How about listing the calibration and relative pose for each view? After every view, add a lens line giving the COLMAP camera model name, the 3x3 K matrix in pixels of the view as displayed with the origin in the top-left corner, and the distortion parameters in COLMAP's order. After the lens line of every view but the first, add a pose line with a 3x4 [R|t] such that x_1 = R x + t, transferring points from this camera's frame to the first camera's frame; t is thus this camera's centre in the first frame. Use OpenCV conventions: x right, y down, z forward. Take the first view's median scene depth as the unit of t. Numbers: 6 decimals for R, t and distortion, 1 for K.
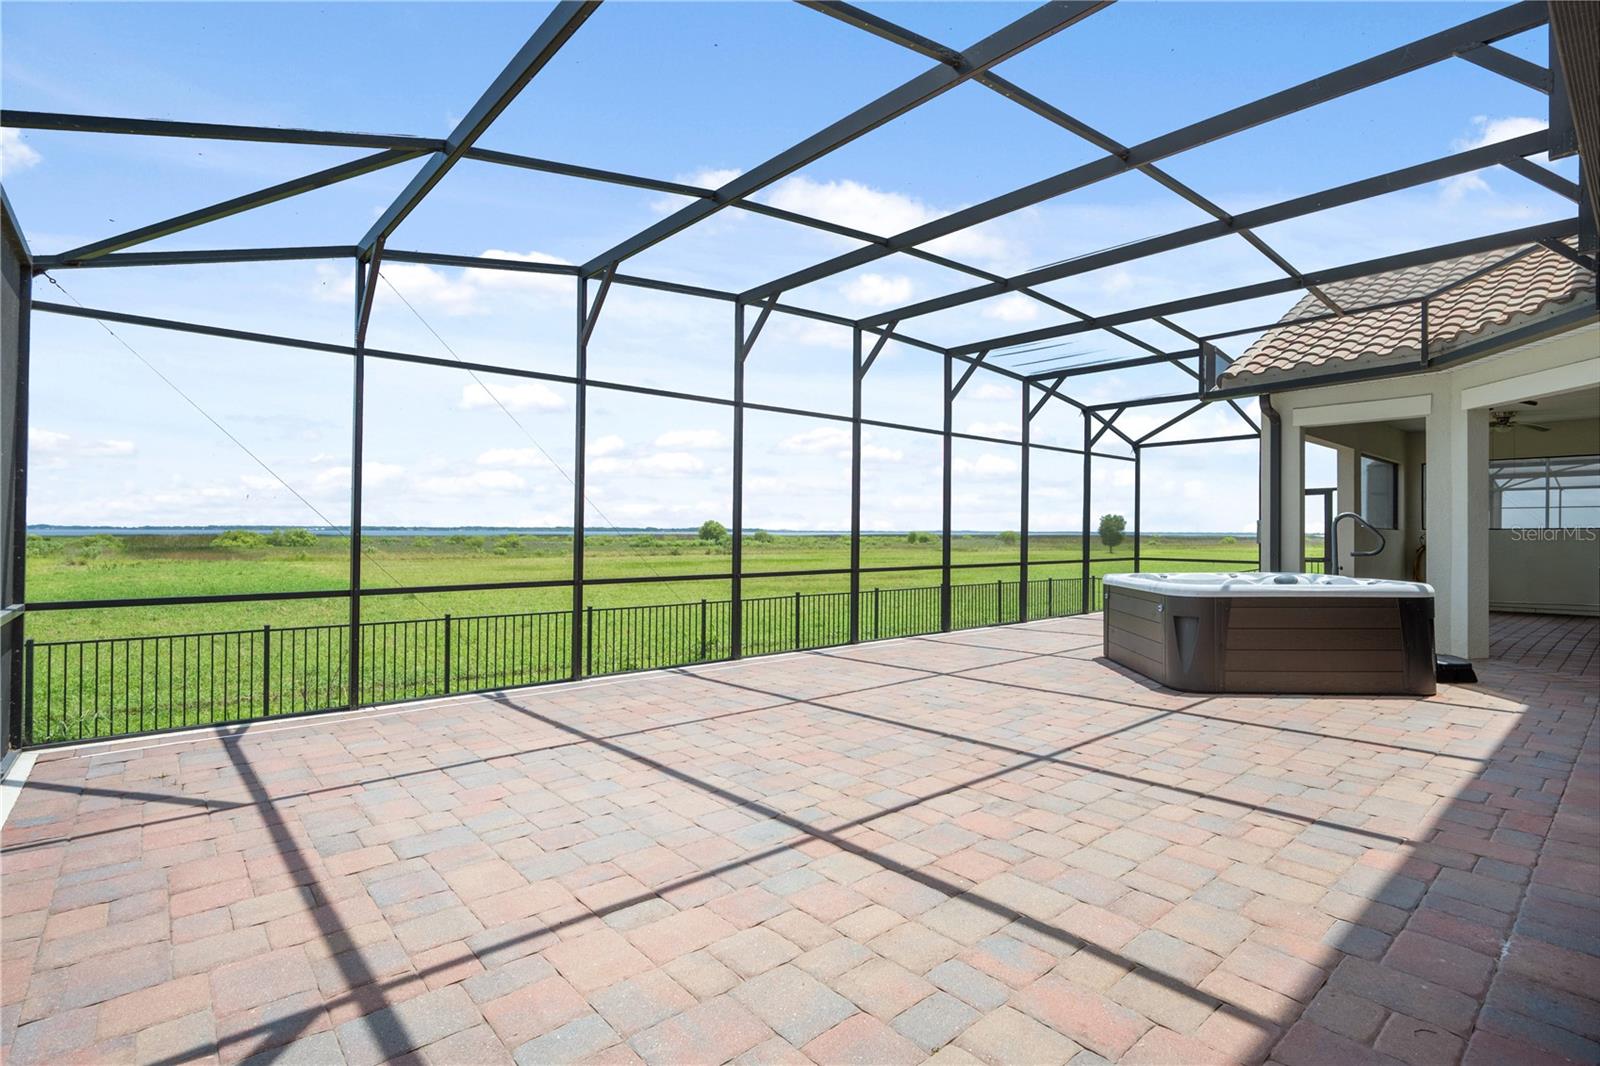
lens RADIAL K [[767.2, 0, 793.0], [0, 767.2, 537.2], [0, 0, 1]] dist [0.002582, -0.000498]
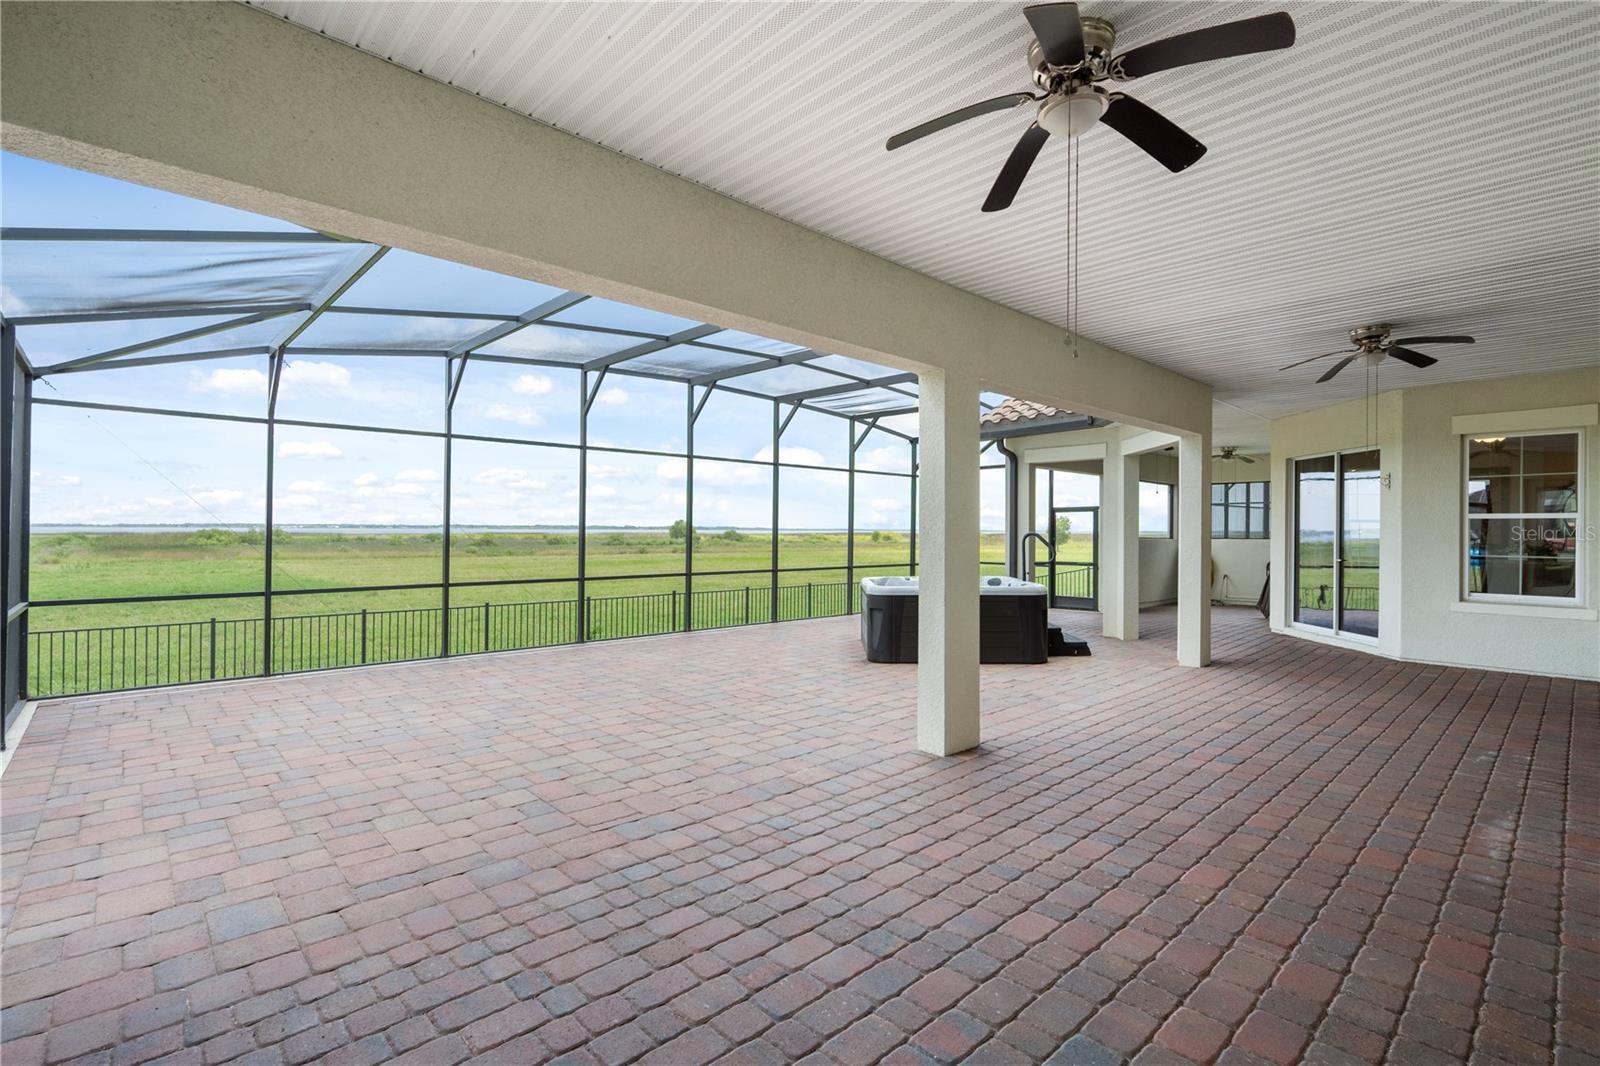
lens RADIAL K [[750.6, 0, 799.1], [0, 750.6, 540.1], [0, 0, 1]] dist [0.001540, -0.000366]
pose [[0.999388, 0.000683, 0.034968, 0.270256], [-0.000936, 0.999974, 0.007211, -0.027793], [-0.034962, -0.007240, 0.999362, -0.309923]]
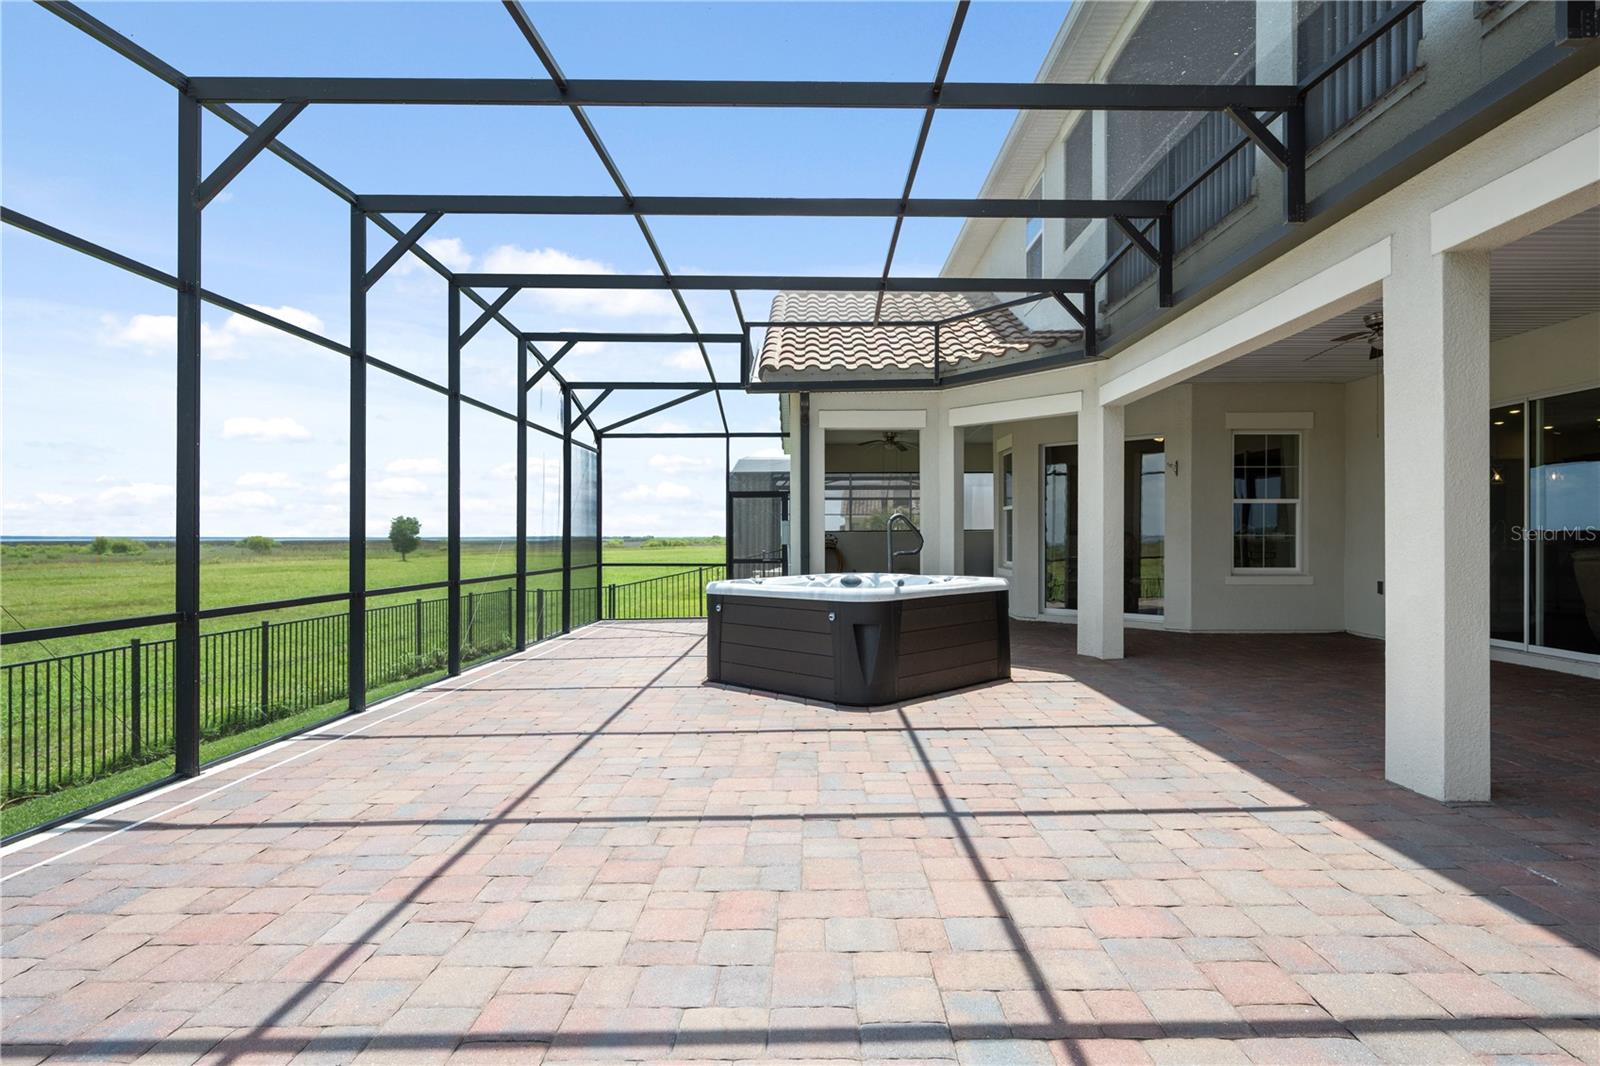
lens RADIAL K [[874.7, 0, 809.4], [0, 874.7, 536.4], [0, 0, 1]] dist [0.002061, -0.003376]
pose [[0.653688, -0.003239, 0.756757, -0.359608], [0.009049, 0.999953, -0.003537, 0.003160], [-0.756710, 0.009160, 0.653687, 0.419357]]
